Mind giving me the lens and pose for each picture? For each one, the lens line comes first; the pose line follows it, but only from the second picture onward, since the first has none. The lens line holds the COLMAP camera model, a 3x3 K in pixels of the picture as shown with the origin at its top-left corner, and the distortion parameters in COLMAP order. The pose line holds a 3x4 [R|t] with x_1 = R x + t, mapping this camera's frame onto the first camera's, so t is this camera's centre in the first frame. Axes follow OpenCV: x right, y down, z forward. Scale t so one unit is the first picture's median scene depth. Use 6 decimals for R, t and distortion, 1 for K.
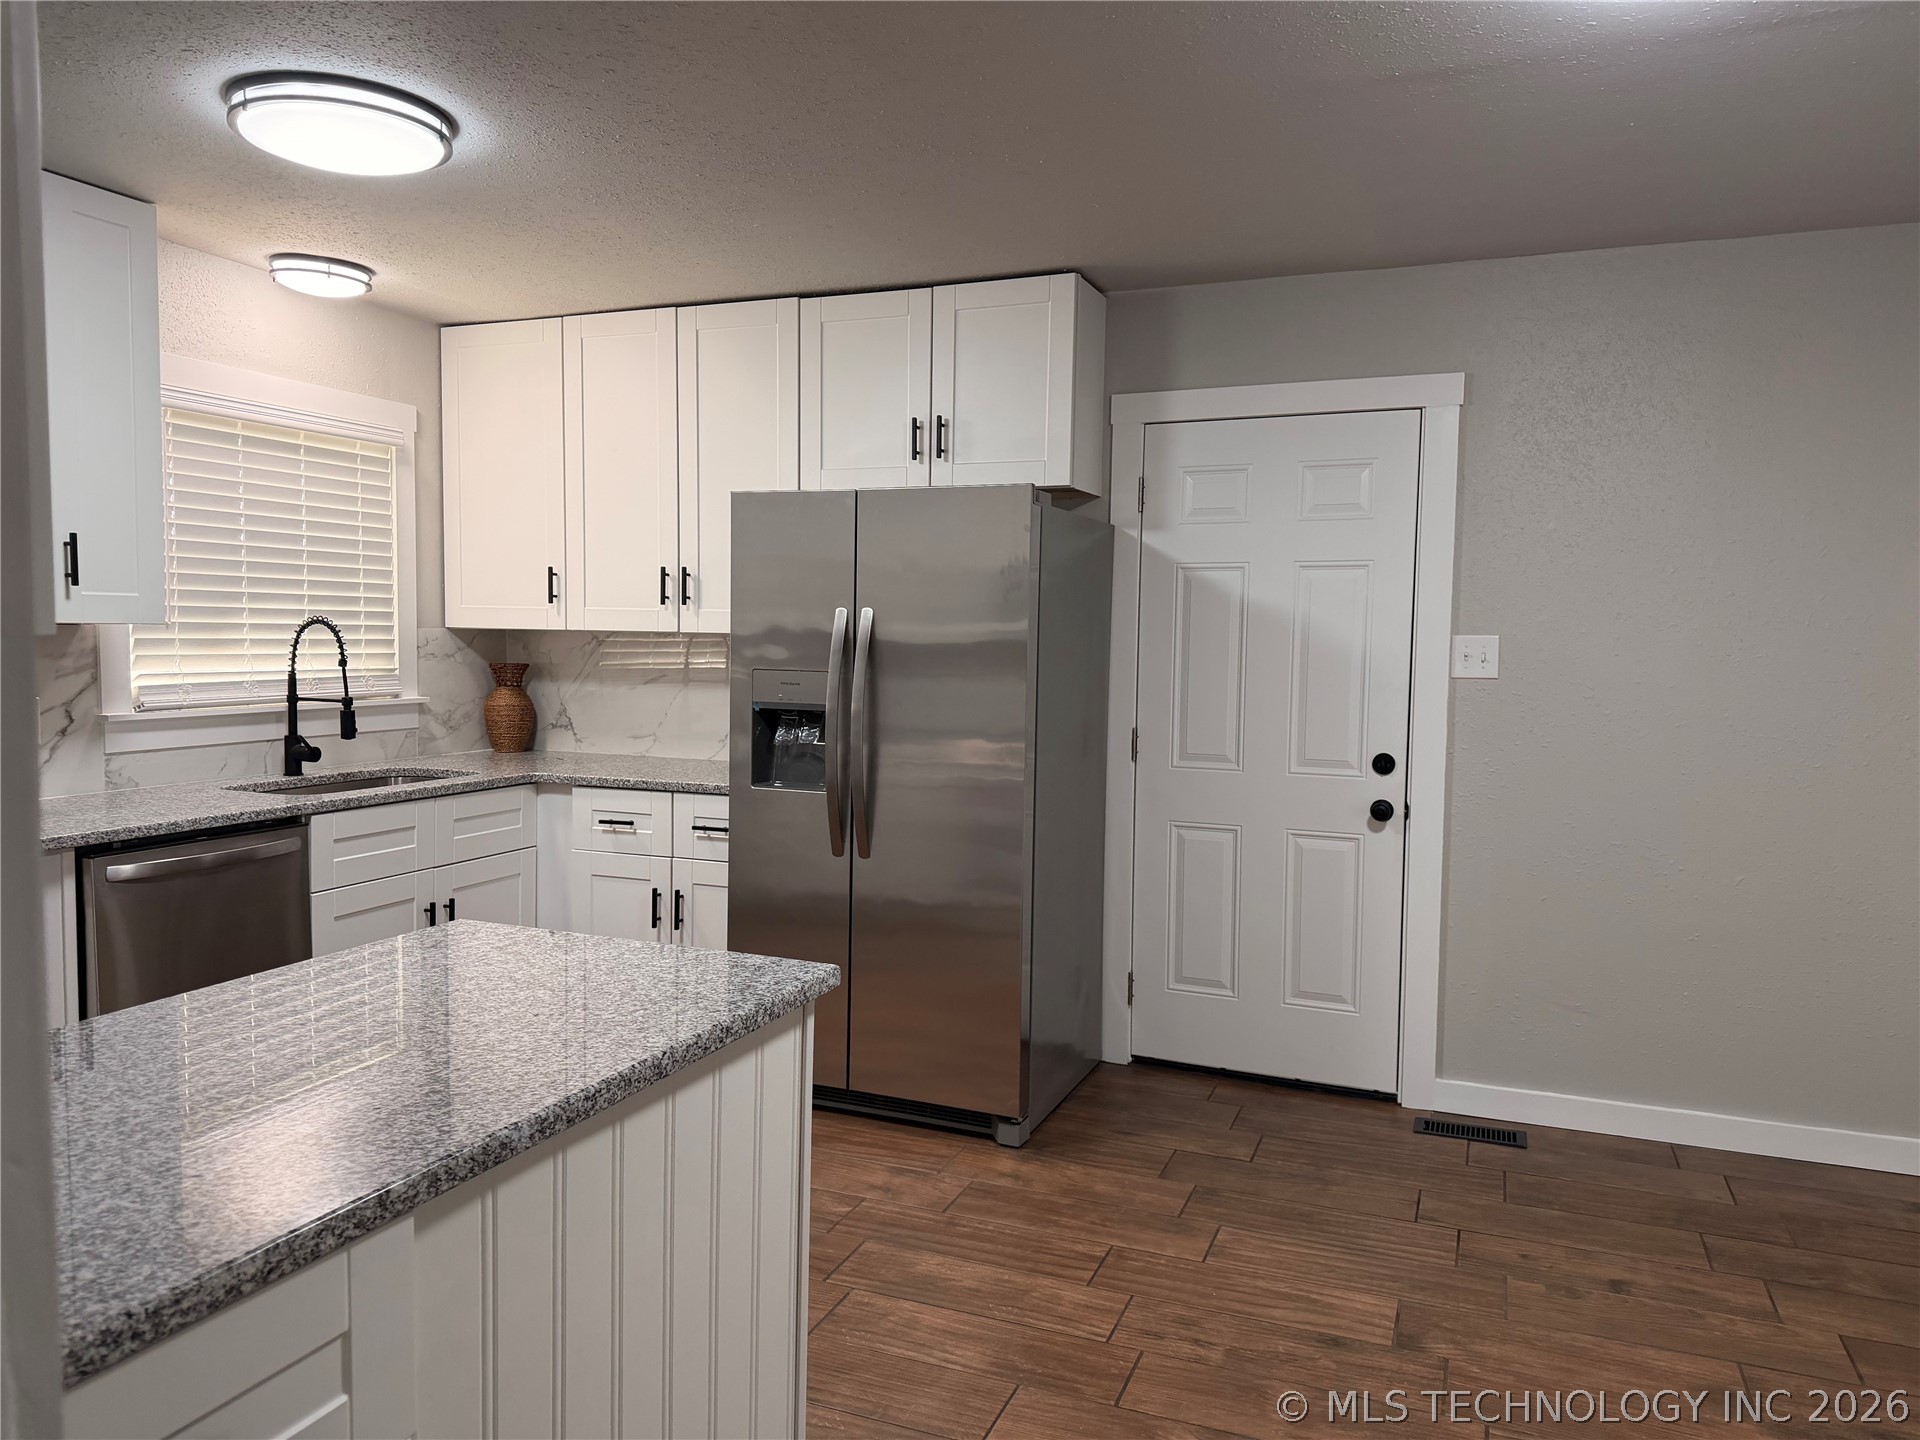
lens RADIAL K [[1349.7, 0, 962.9], [0, 1349.7, 734.1], [0, 0, 1]] dist [0.041324, -0.054819]
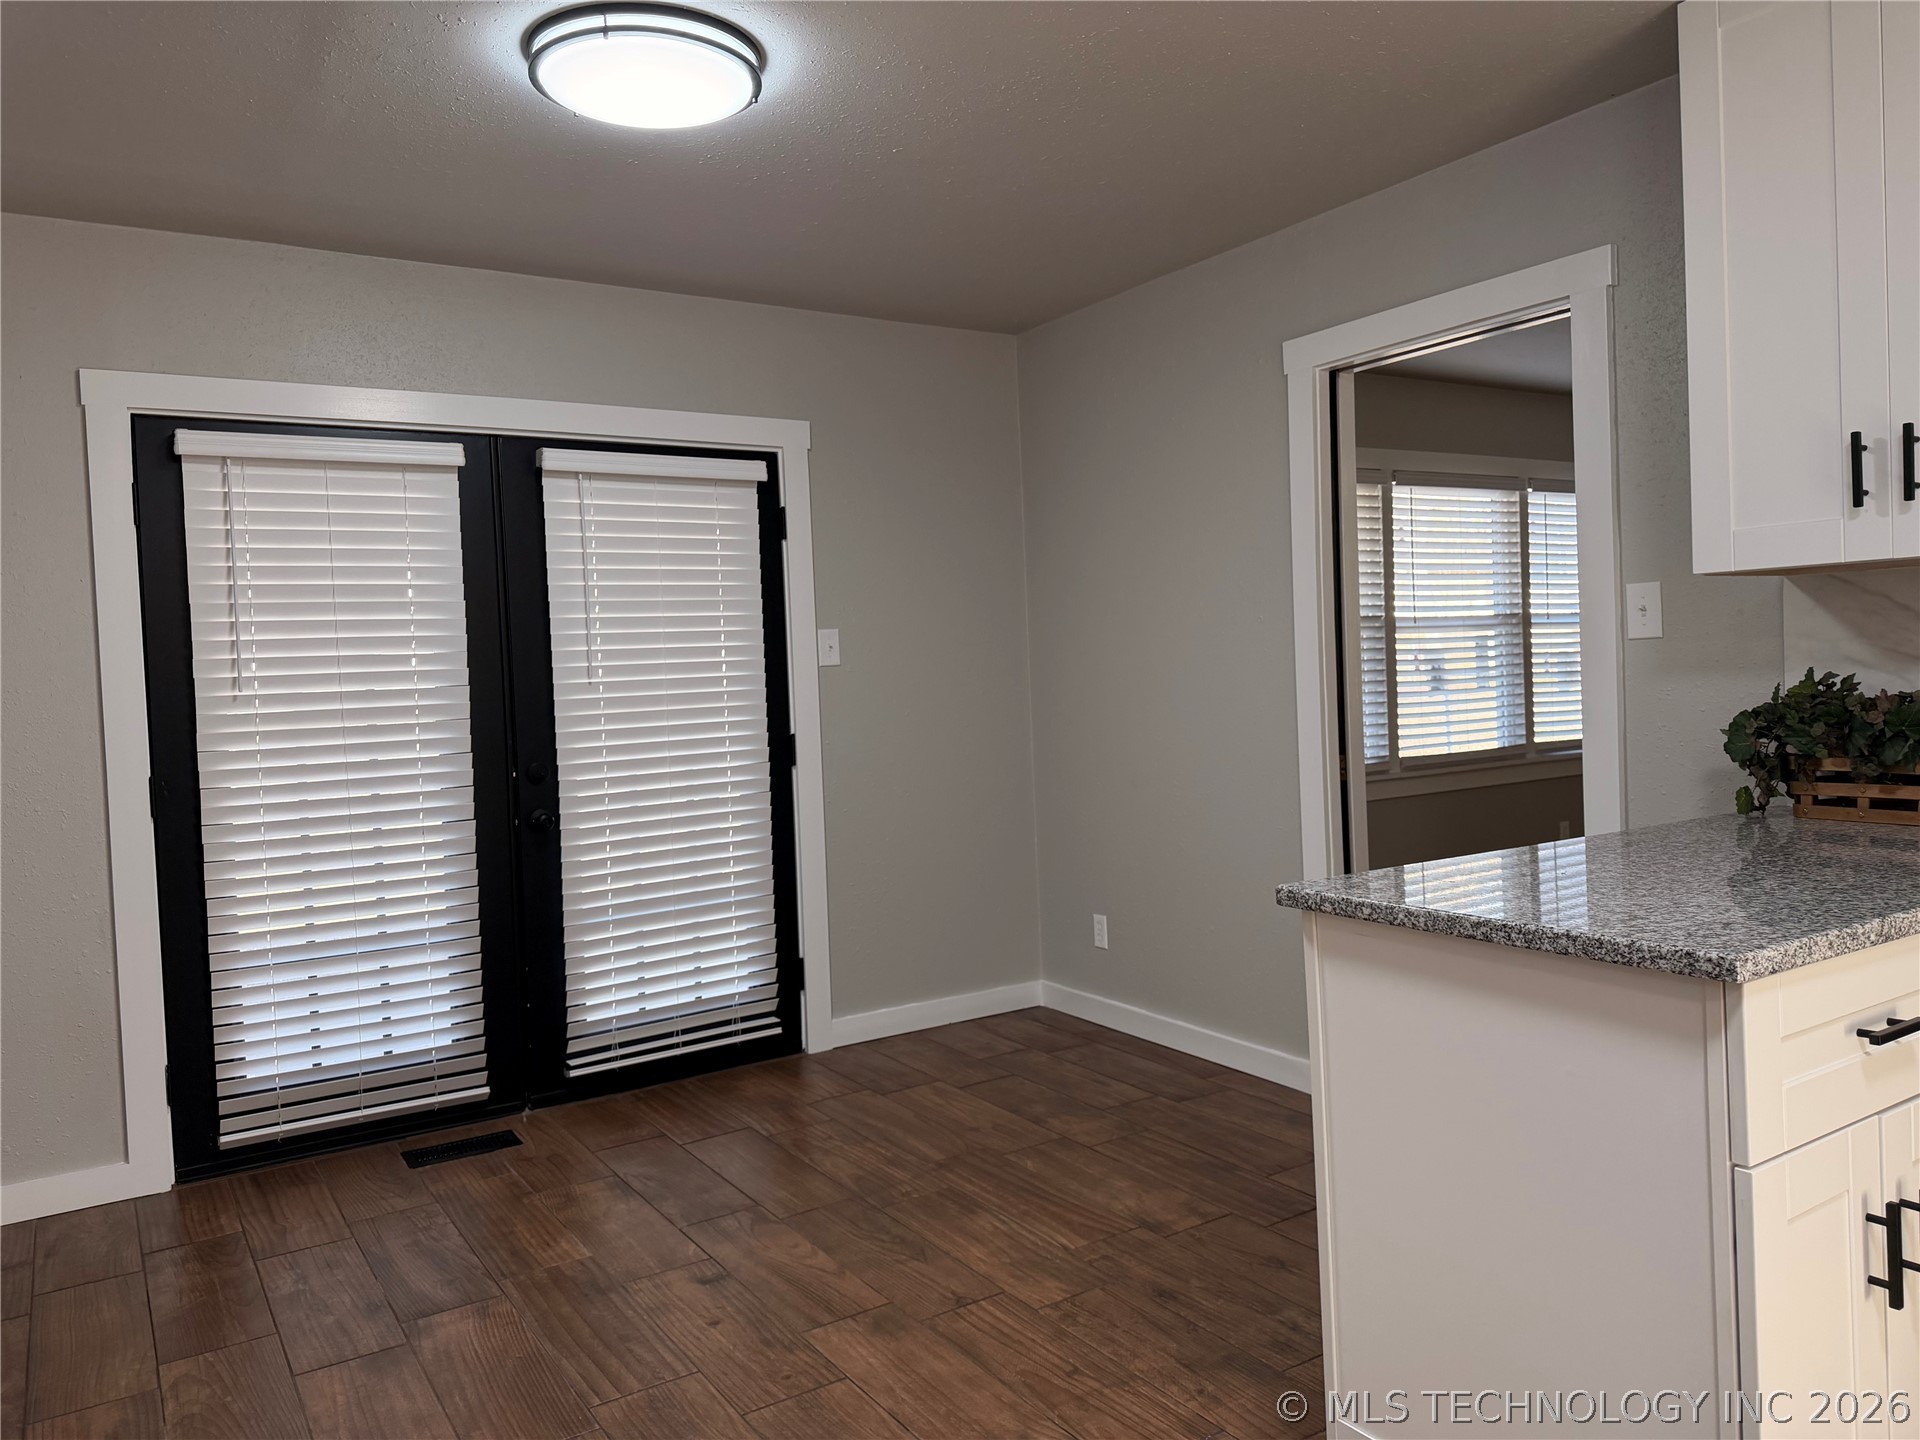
lens RADIAL K [[1349.7, 0, 962.9], [0, 1349.7, 711.5], [0, 0, 1]] dist [0.041324, -0.054819]
pose [[-0.822843, -0.000769, 0.568268, -0.264124], [0.069137, 0.992435, 0.101453, -0.047207], [-0.564047, 0.122768, -0.816565, 1.073775]]
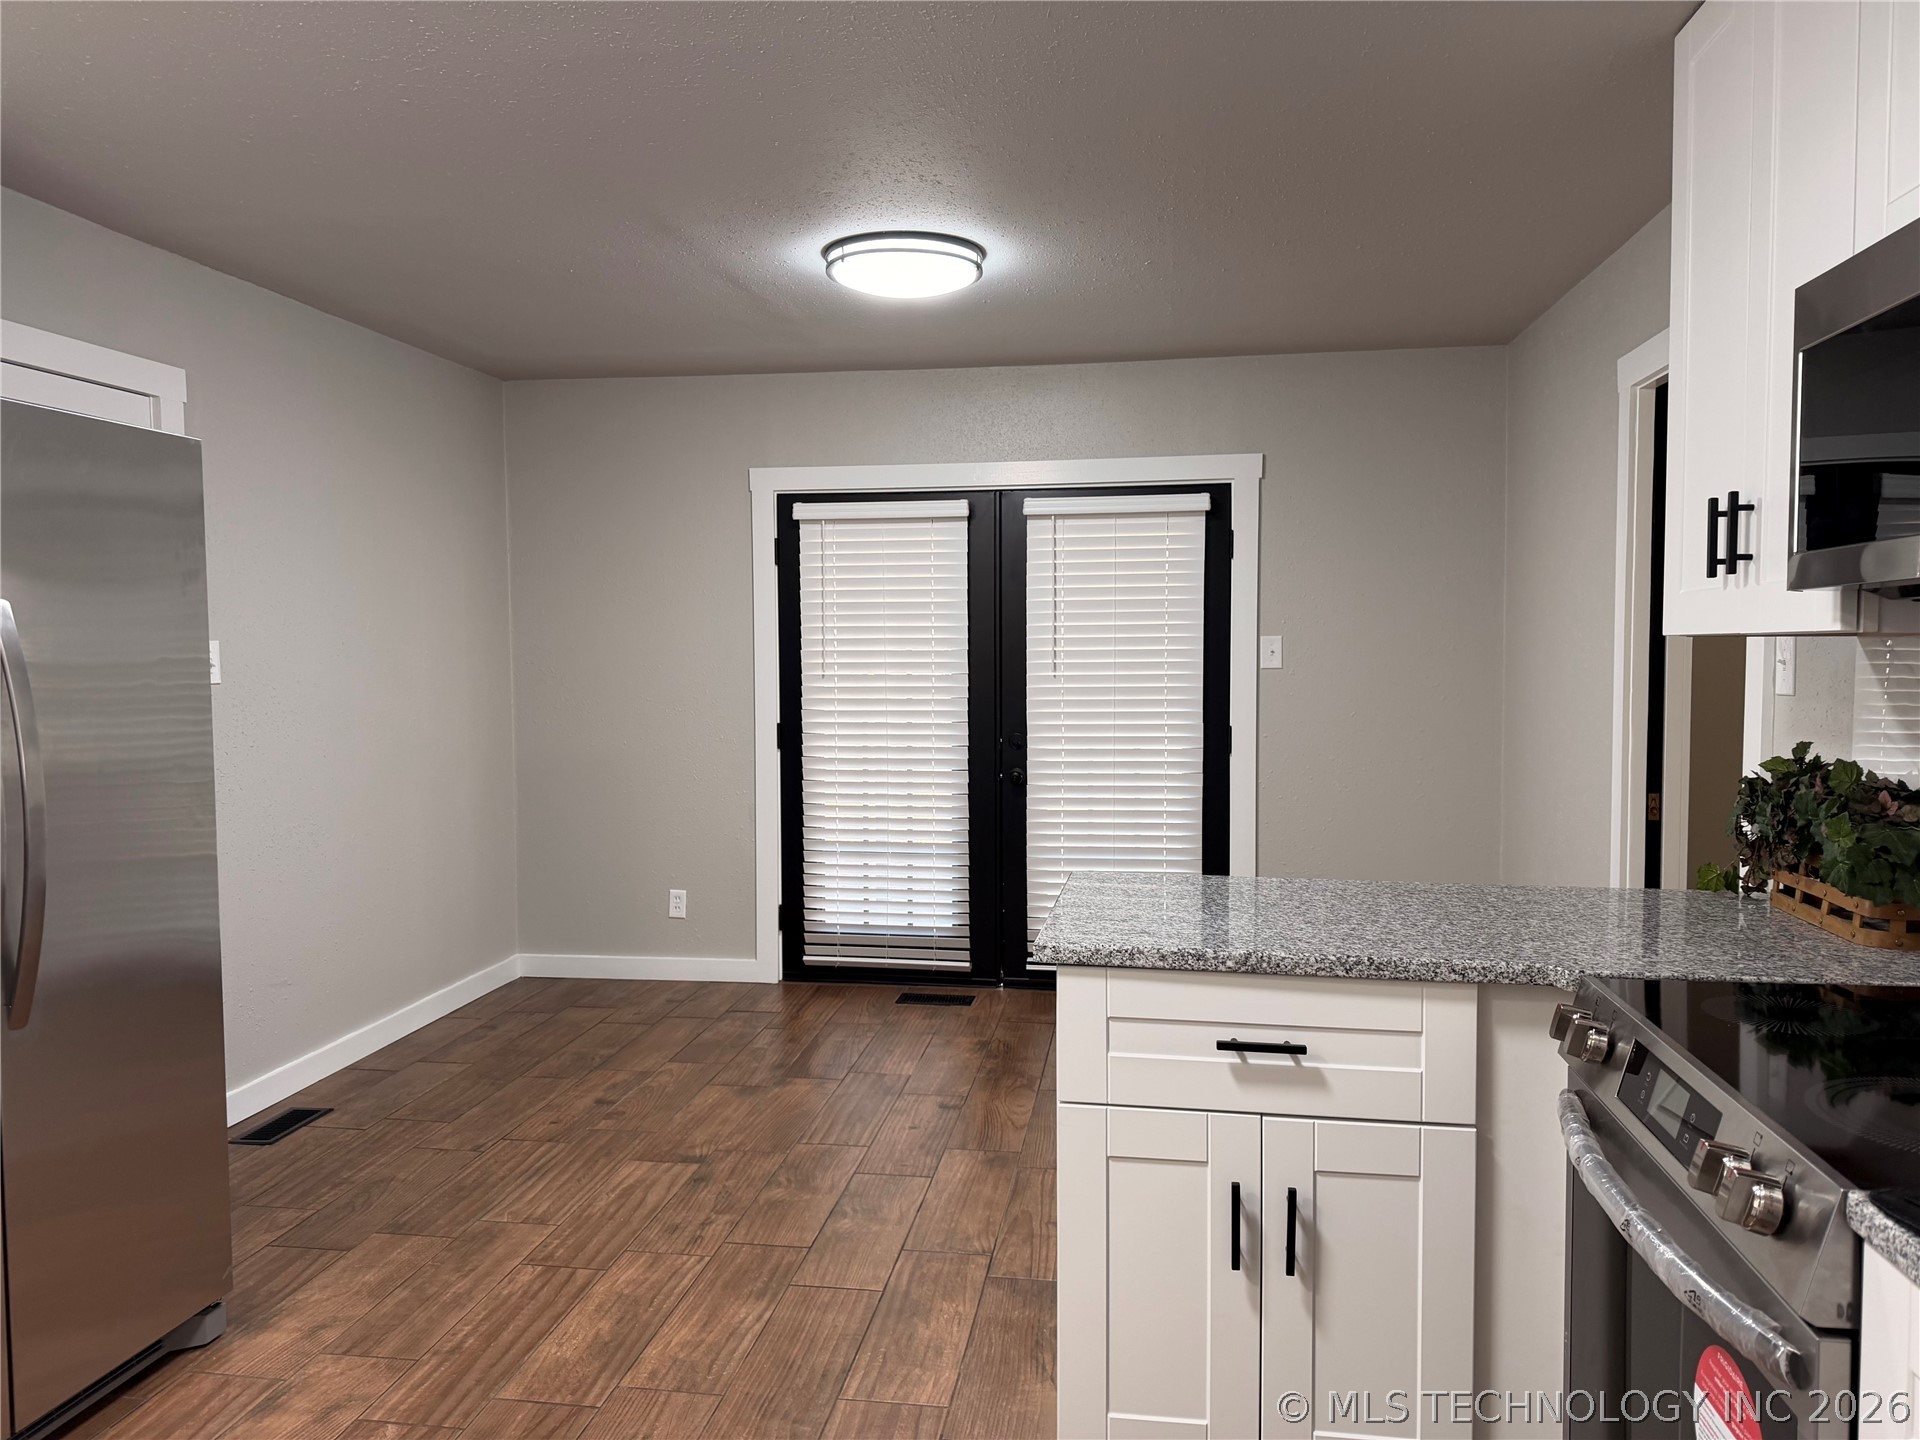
lens RADIAL K [[1349.7, 0, 979.6], [0, 1349.7, 719.3], [0, 0, 1]] dist [0.041324, -0.054819]
pose [[-0.236592, -0.065742, 0.969382, -0.767953], [0.072994, 0.993686, 0.085205, -0.061125], [-0.968863, 0.090918, -0.230300, 0.752592]]
